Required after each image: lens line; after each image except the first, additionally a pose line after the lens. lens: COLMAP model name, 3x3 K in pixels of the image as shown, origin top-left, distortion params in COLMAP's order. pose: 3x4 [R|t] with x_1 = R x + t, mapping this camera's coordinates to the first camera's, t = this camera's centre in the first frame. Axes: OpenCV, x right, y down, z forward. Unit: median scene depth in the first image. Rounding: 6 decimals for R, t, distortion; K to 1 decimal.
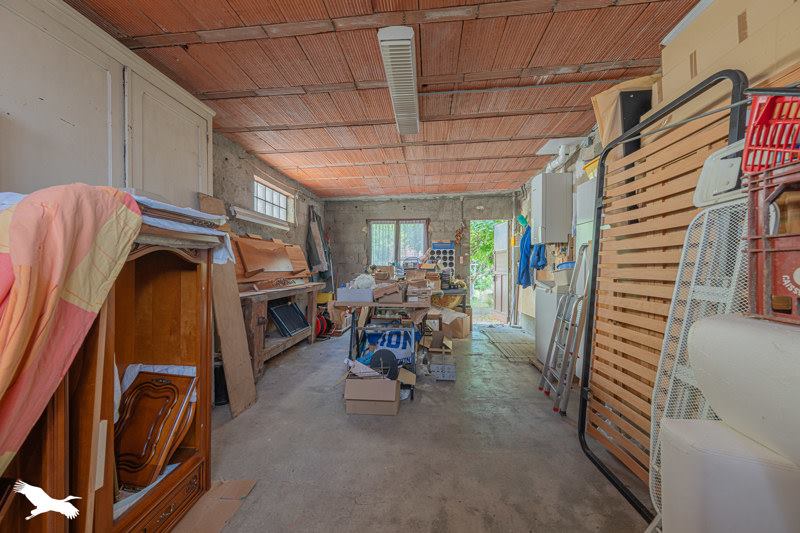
lens RADIAL K [[311.5, 0, 397.4], [0, 311.5, 268.3], [0, 0, 1]] dist [0.001319, 0.000240]
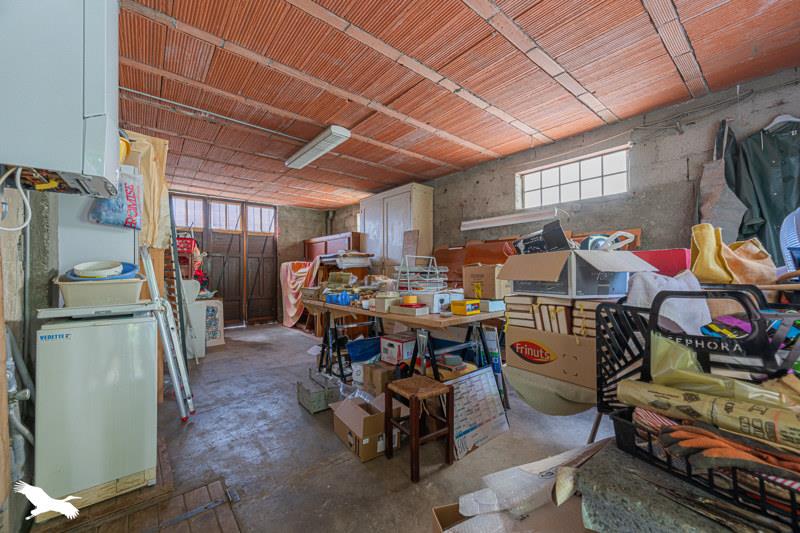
lens RADIAL K [[311.5, 0, 398.1], [0, 311.5, 267.6], [0, 0, 1]] dist [0.001319, 0.000240]
pose [[-0.705944, -0.004331, -0.708255, 0.560615], [0.001570, 0.999969, -0.007680, -0.001769], [0.708266, -0.006534, -0.705915, 1.677605]]
